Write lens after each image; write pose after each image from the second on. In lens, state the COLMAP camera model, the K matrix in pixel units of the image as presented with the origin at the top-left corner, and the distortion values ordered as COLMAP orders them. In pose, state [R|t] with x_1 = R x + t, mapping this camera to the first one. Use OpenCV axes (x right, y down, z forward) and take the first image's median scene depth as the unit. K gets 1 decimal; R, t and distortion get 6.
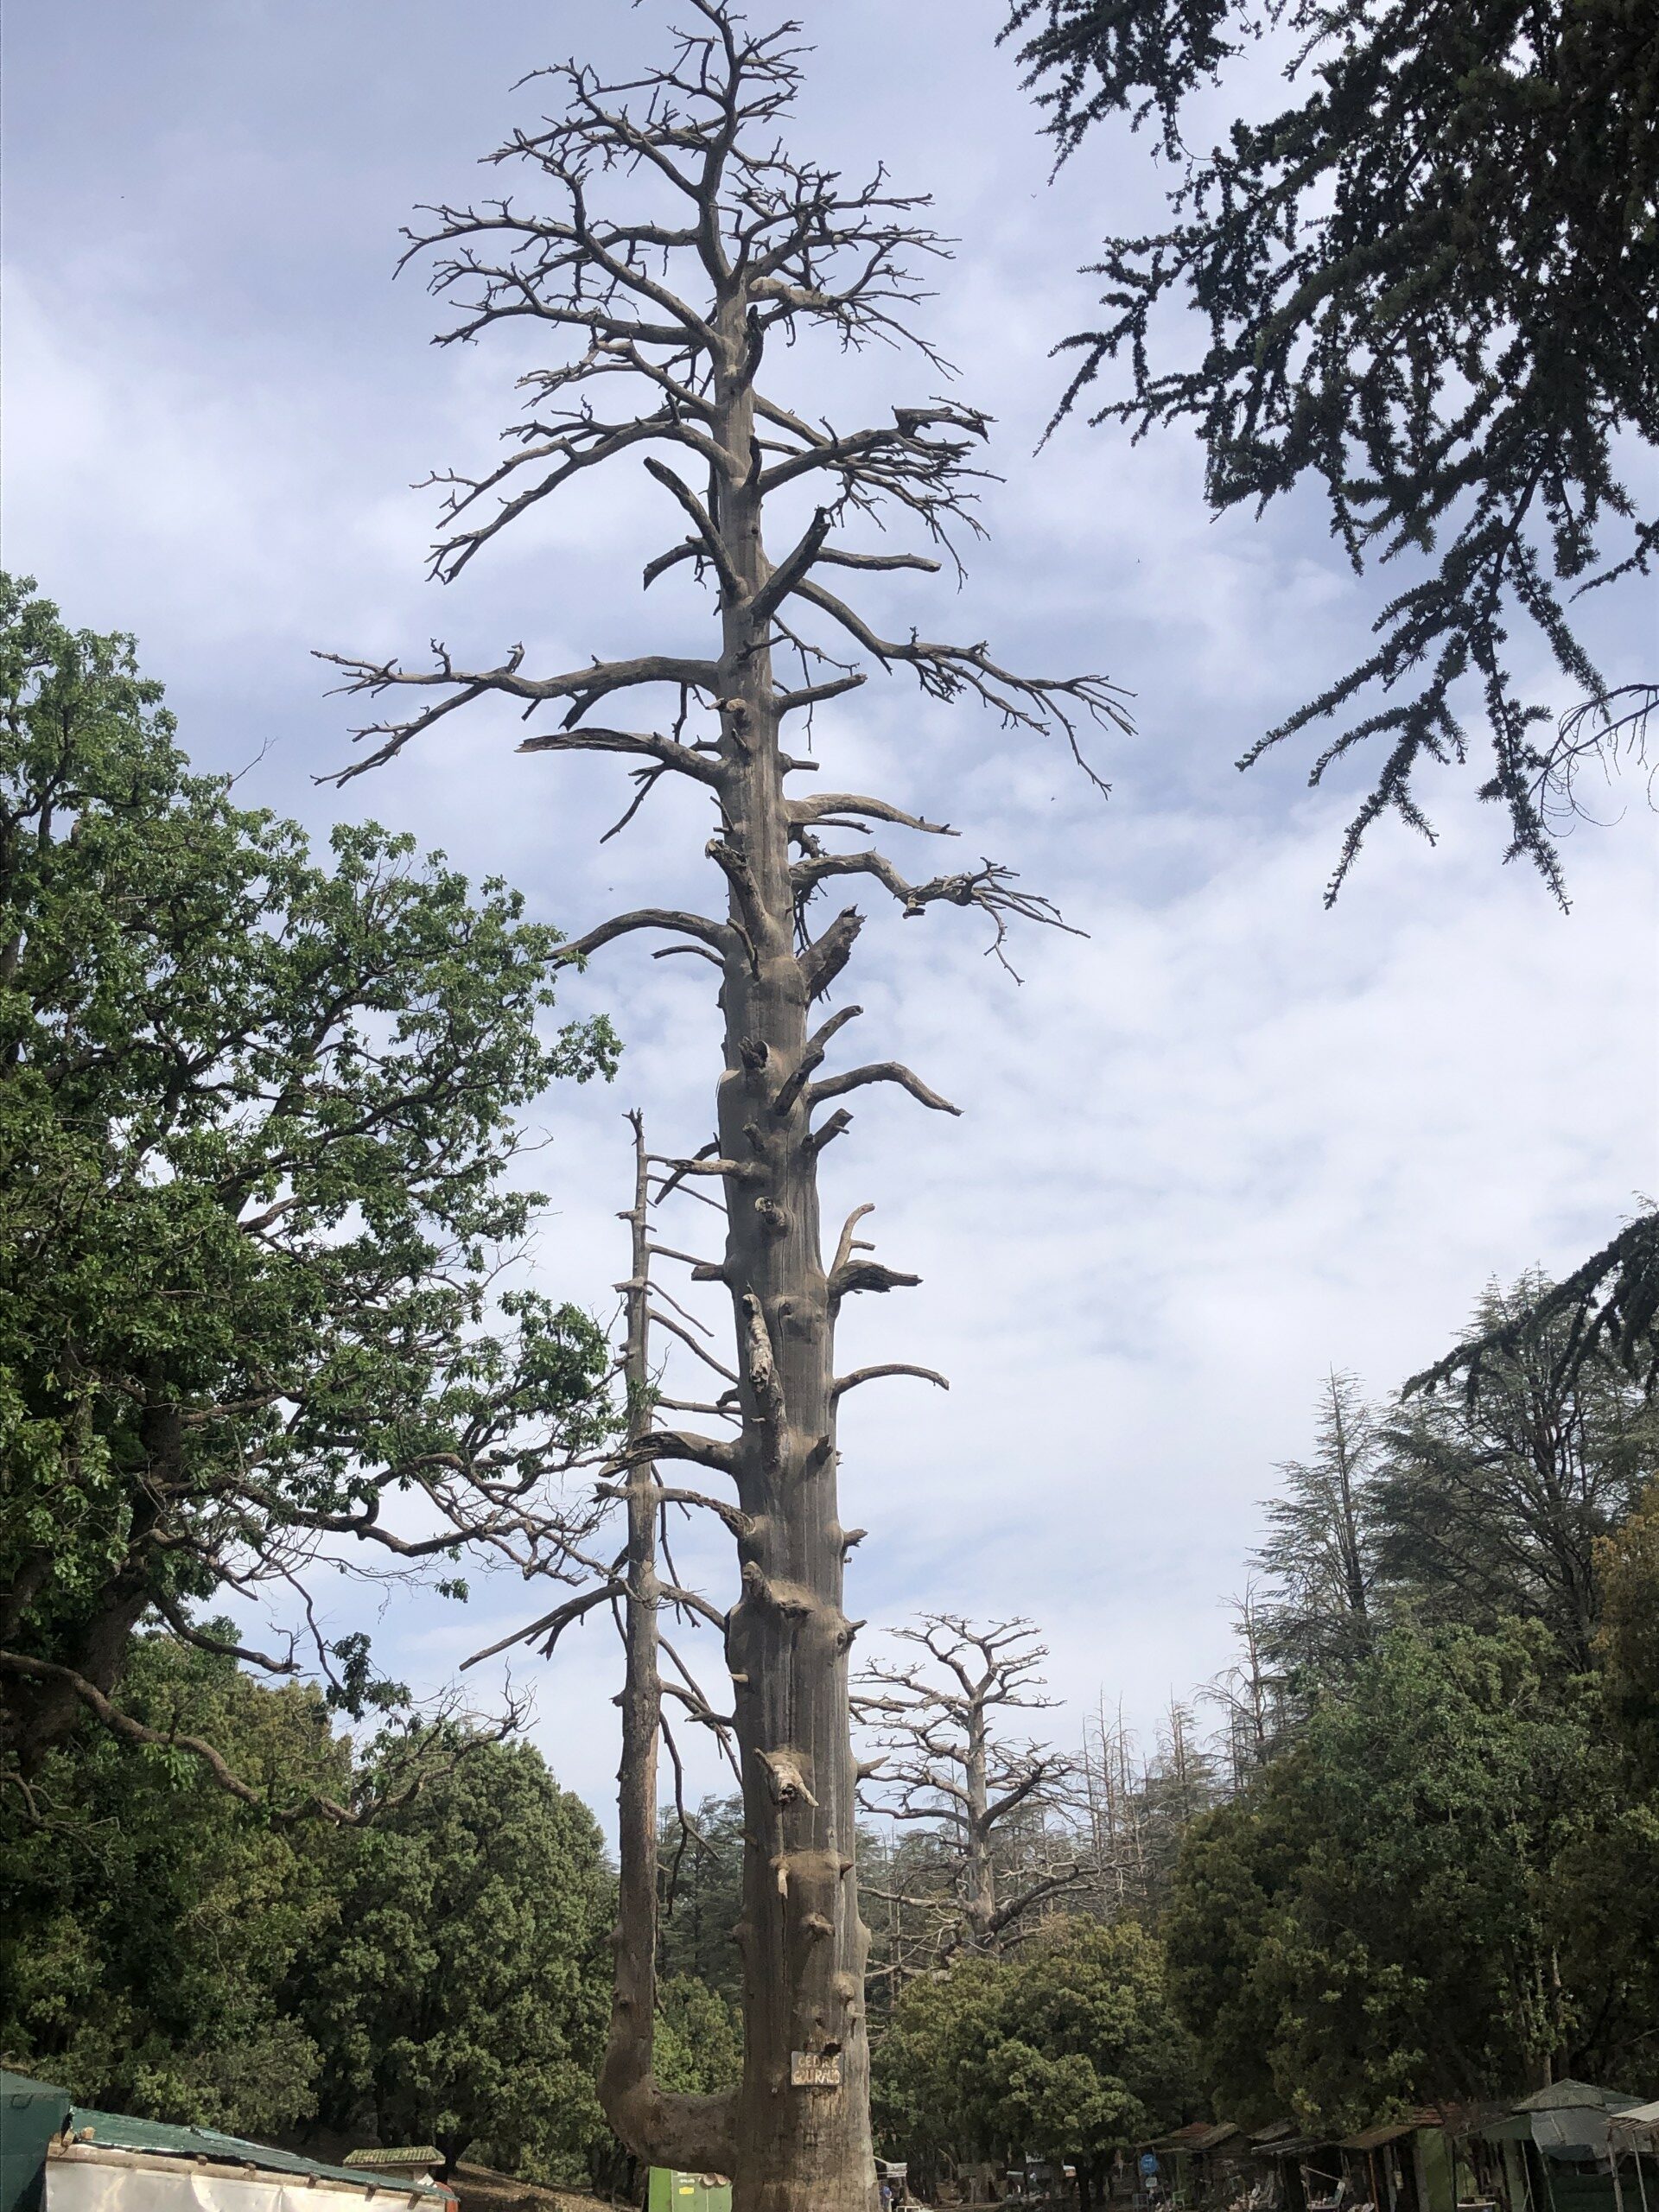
lens RADIAL K [[2352.8, 0, 829.5], [0, 2352.8, 1106.0], [0, 0, 1]] dist [0.056605, -0.162601]
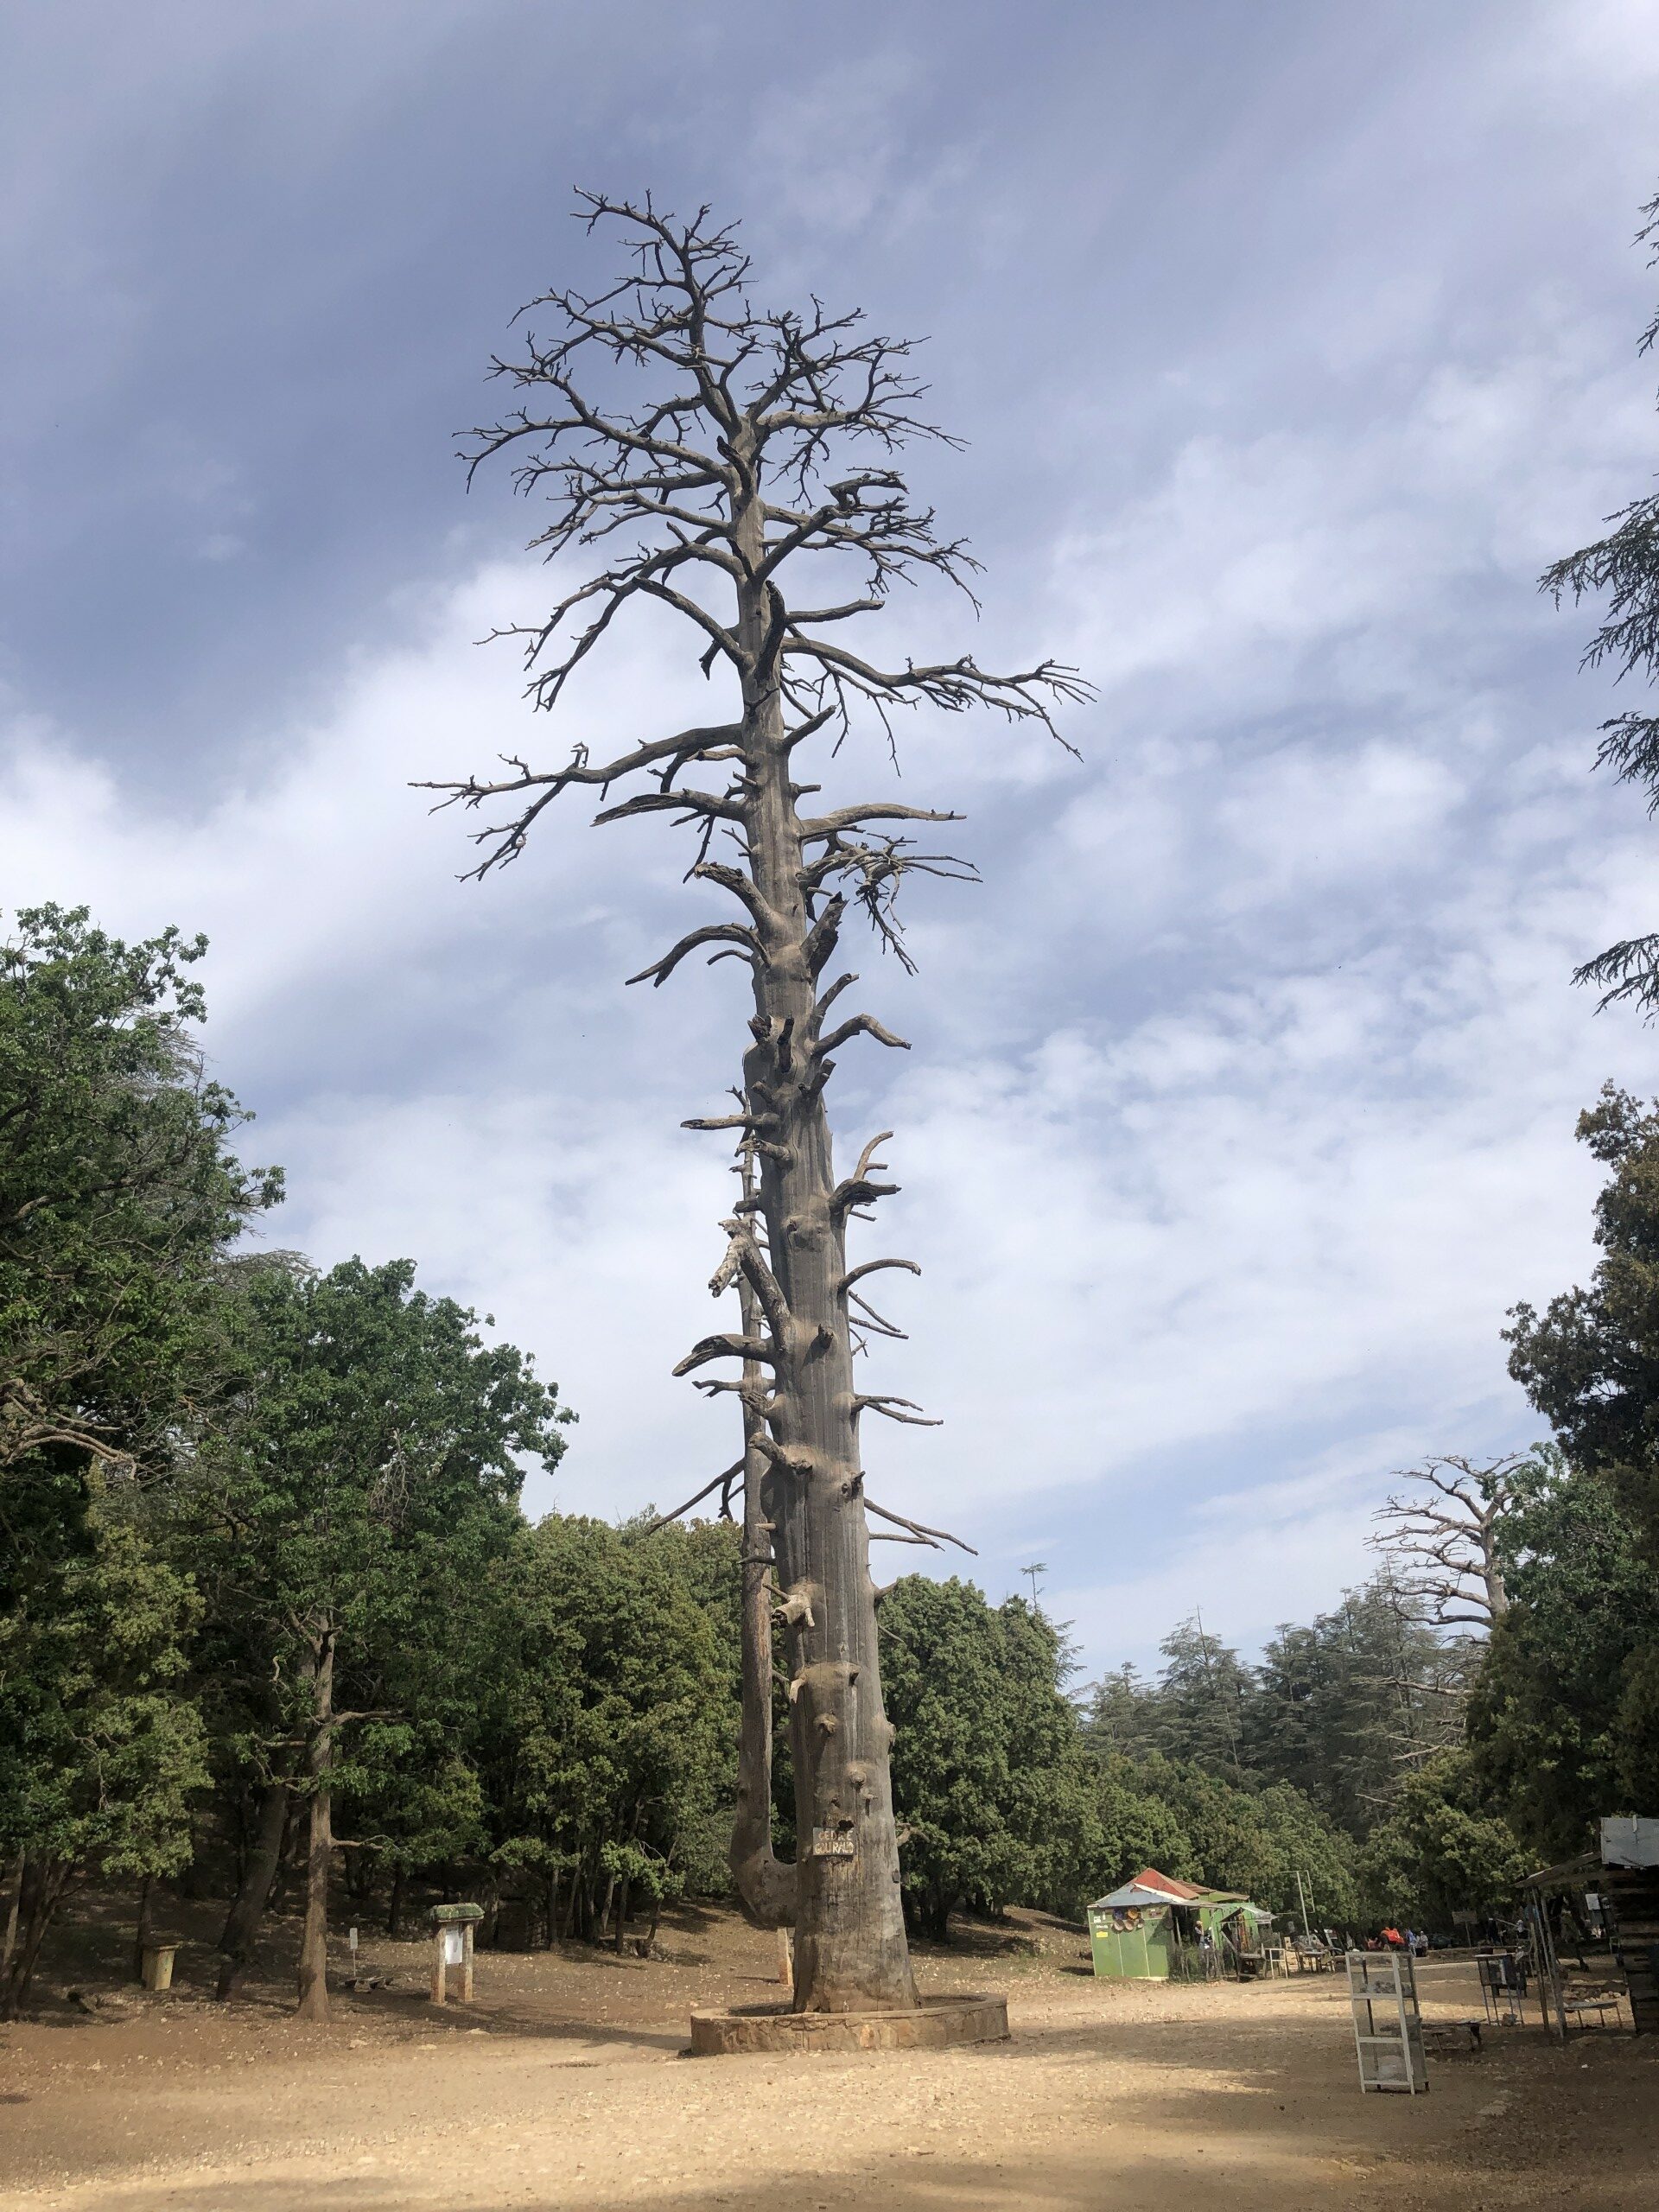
lens RADIAL K [[1795.1, 0, 829.5], [0, 1795.1, 1106.0], [0, 0, 1]] dist [0.039836, -0.106811]
pose [[0.928322, -0.152175, -0.339207, 0.289181], [0.152901, 0.987931, -0.024756, 0.044220], [0.338880, -0.028883, 0.940386, 0.109312]]
